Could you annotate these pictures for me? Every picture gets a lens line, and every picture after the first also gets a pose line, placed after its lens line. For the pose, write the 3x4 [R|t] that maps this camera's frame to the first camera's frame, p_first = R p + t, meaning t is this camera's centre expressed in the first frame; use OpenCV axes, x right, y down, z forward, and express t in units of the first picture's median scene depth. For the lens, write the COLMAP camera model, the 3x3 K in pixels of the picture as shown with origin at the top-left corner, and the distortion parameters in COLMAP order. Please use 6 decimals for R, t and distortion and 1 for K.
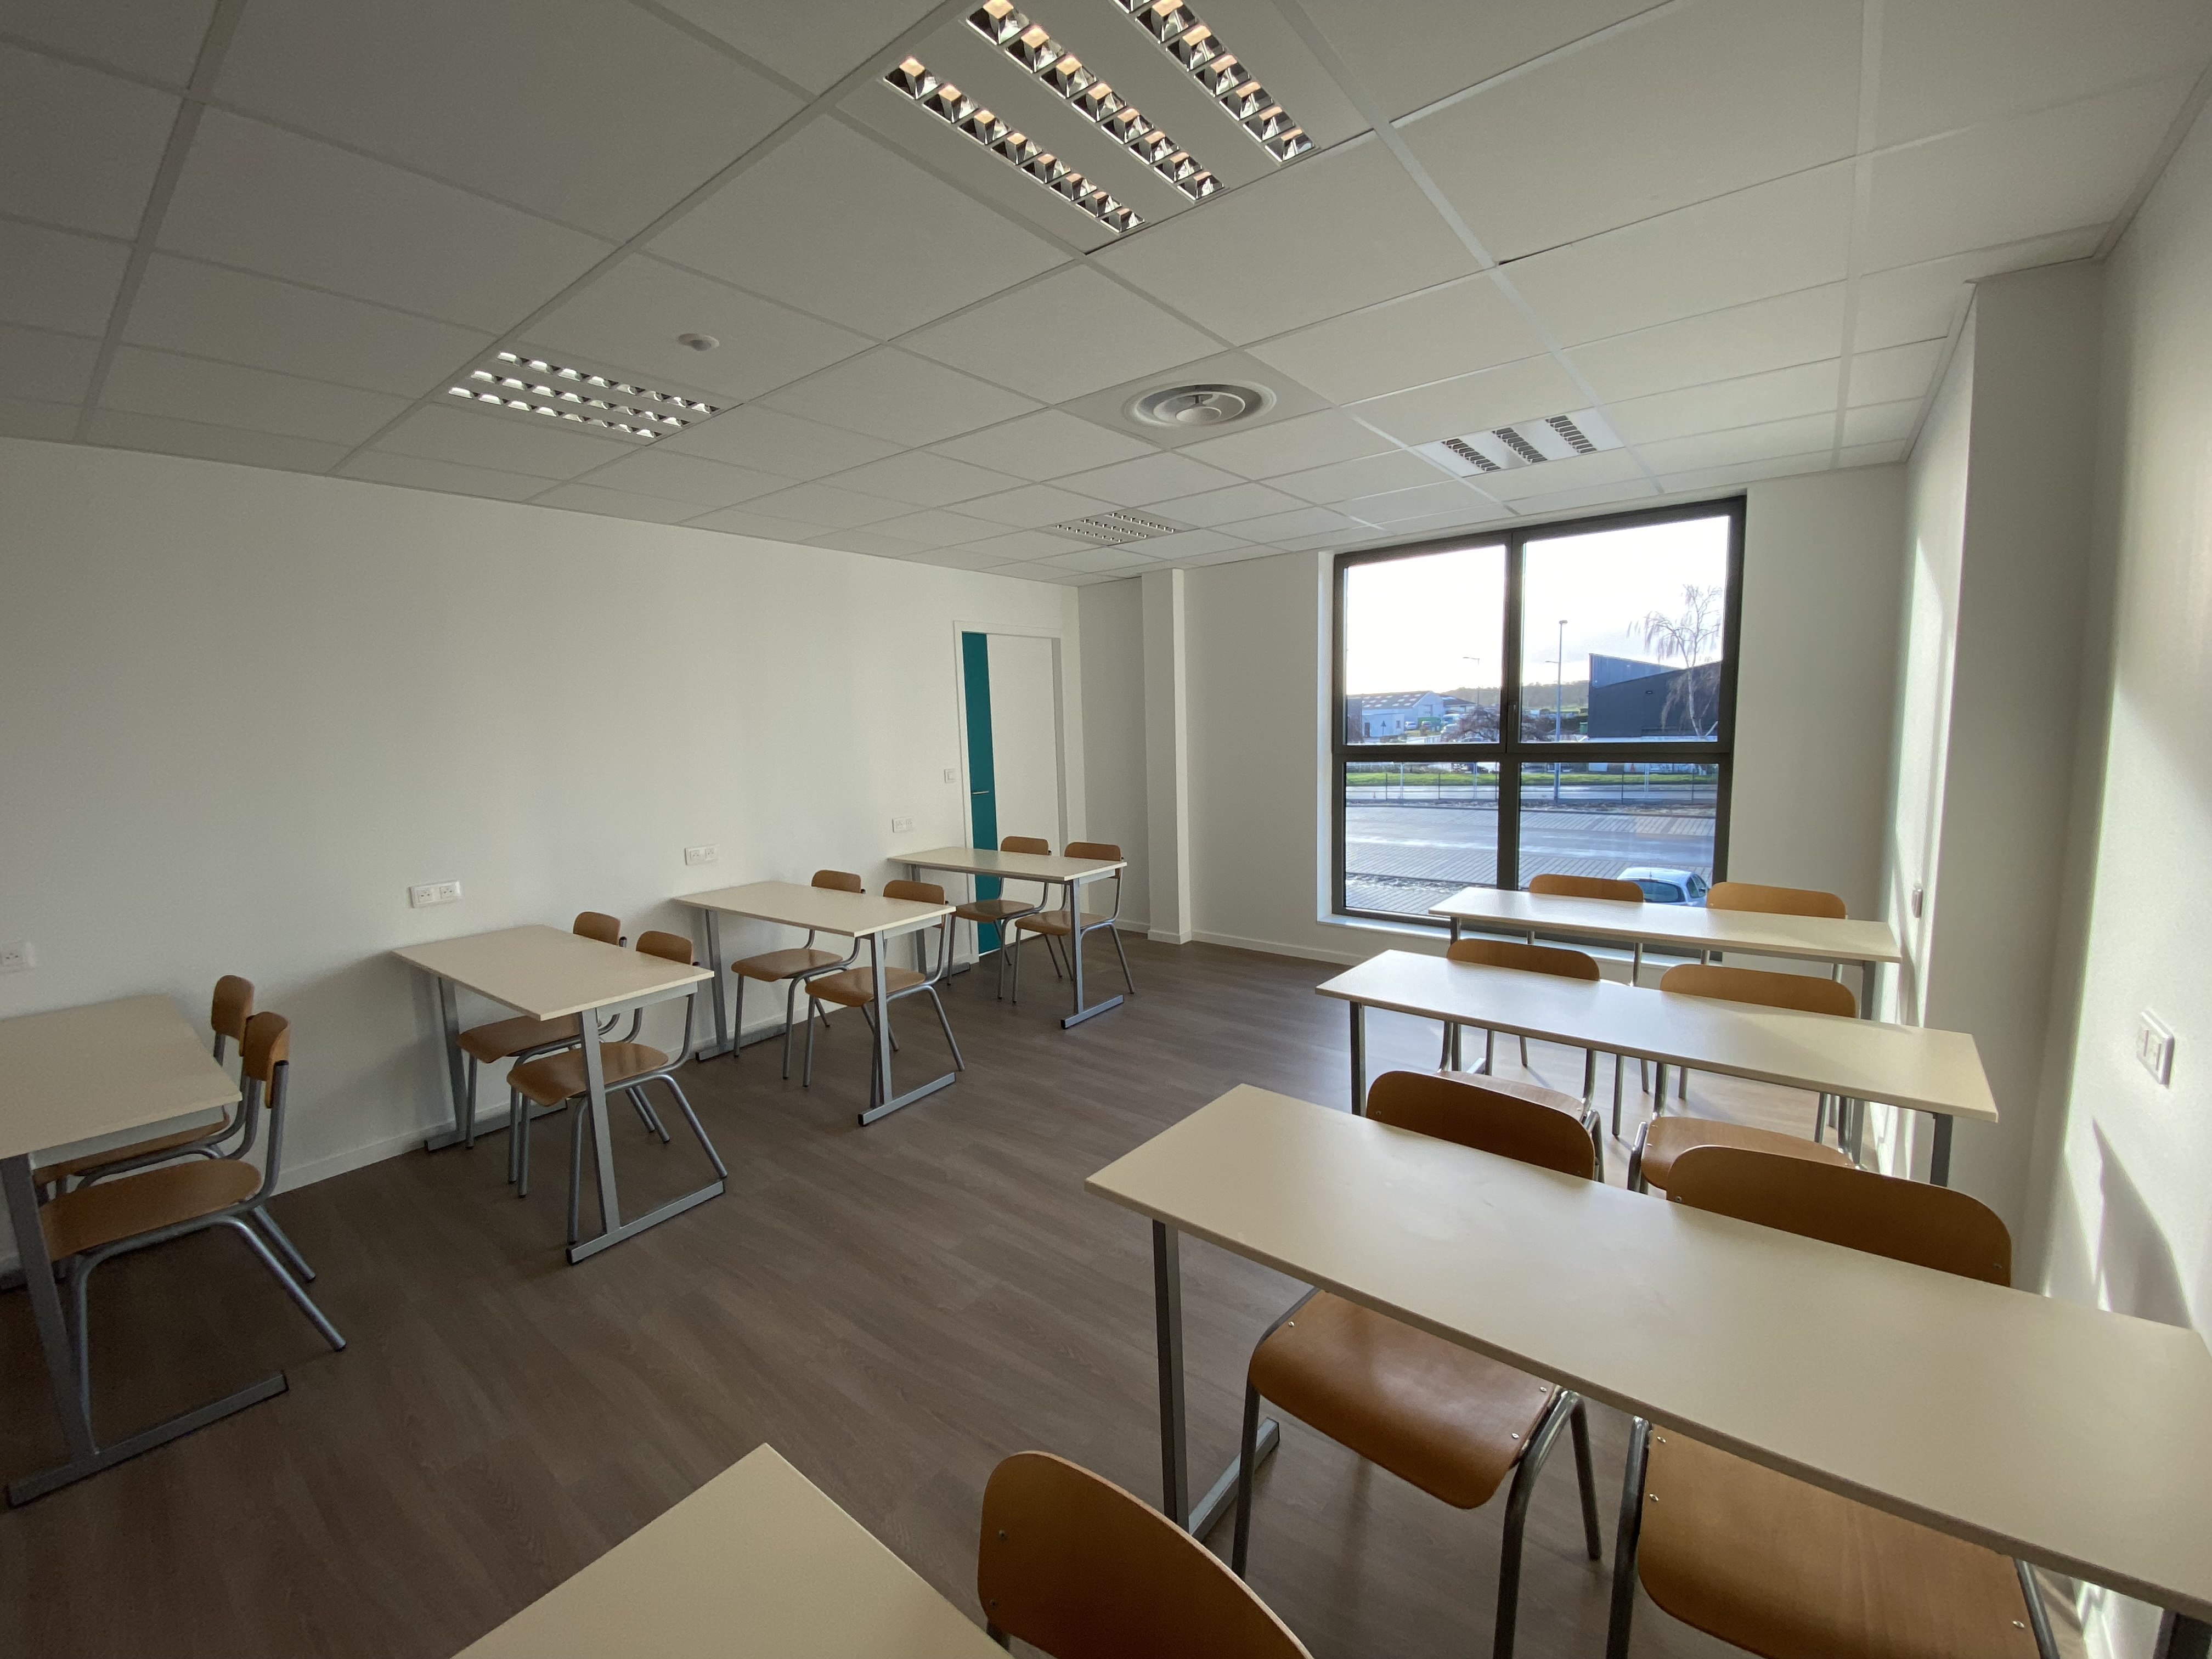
lens RADIAL K [[868.1, 0, 1127.1], [0, 868.1, 825.7], [0, 0, 1]] dist [-0.037894, 0.000101]
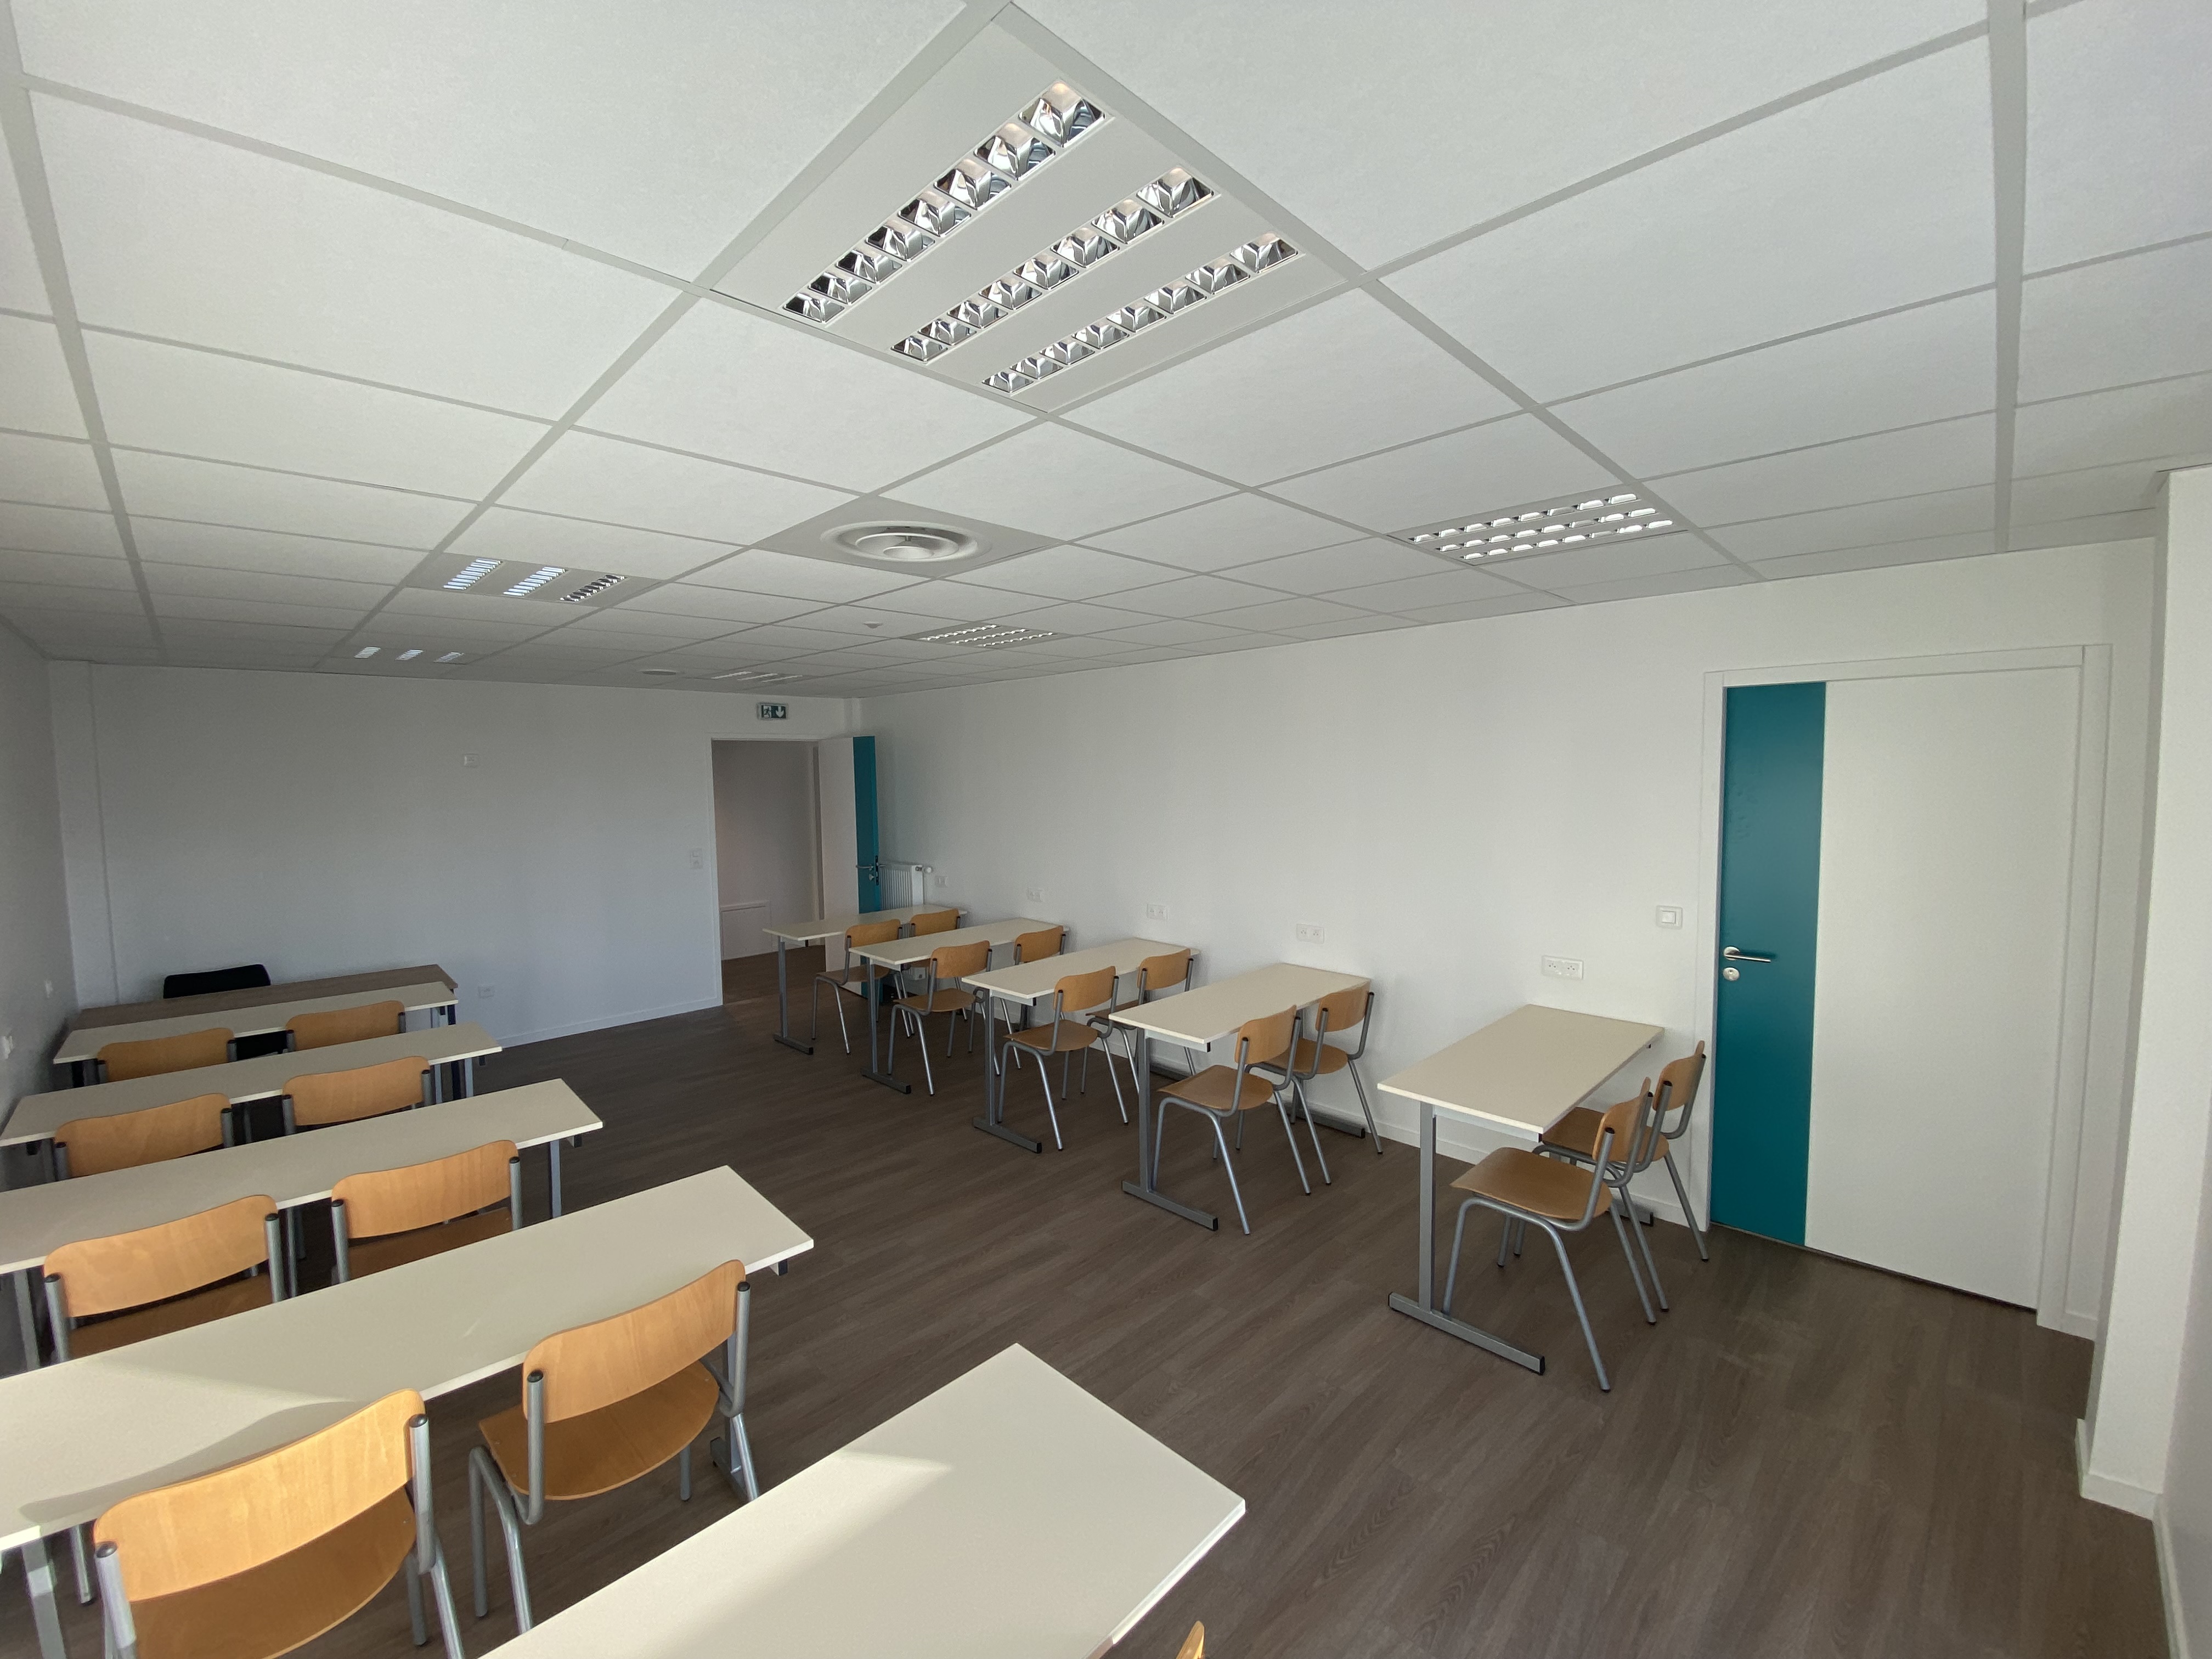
lens RADIAL K [[880.6, 0, 1106.0], [0, 880.6, 829.5], [0, 0, 1]] dist [0.000324, -0.014639]
pose [[-0.139844, 0.095433, -0.985564, 0.856955], [-0.108194, 0.987912, 0.111012, -0.263621], [0.984245, 0.122156, -0.127829, 1.179485]]
